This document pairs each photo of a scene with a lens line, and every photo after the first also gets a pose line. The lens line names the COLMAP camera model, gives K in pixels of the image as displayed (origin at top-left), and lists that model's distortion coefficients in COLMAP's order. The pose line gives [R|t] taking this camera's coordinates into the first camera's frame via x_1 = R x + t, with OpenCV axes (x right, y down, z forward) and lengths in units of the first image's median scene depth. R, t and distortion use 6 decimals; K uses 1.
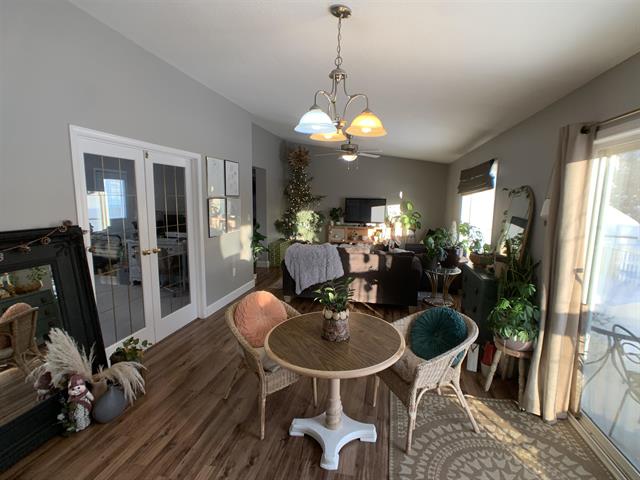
lens RADIAL K [[315.7, 0, 329.1], [0, 315.7, 238.5], [0, 0, 1]] dist [-0.016606, 0.005321]
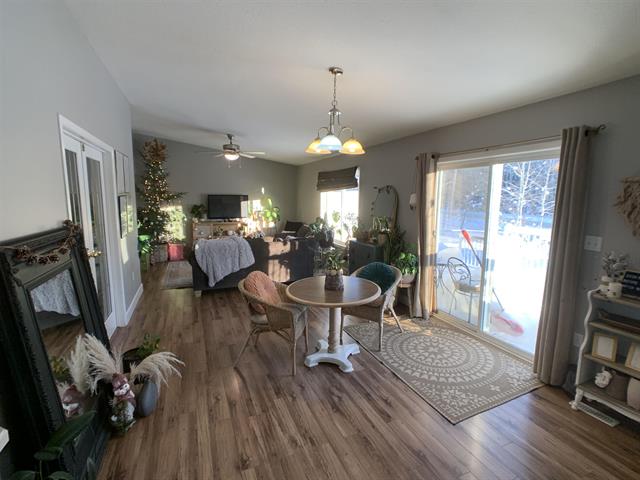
lens RADIAL K [[315.7, 0, 327.9], [0, 315.7, 237.0], [0, 0, 1]] dist [-0.016606, 0.005321]
pose [[0.822697, -0.081463, 0.562613, -0.386438], [0.078471, 0.996479, 0.029537, 0.013630], [-0.563038, 0.019849, 0.826193, -0.093877]]
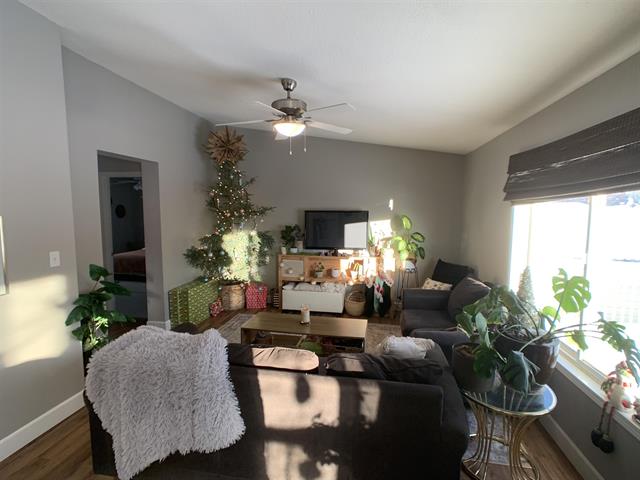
lens RADIAL K [[315.7, 0, 327.2], [0, 315.7, 233.5], [0, 0, 1]] dist [-0.016606, 0.005321]
pose [[0.999388, -0.013176, 0.032391, 0.140106], [0.014759, 0.998684, -0.049114, -0.092372], [-0.031701, 0.049562, 0.998268, 0.679785]]
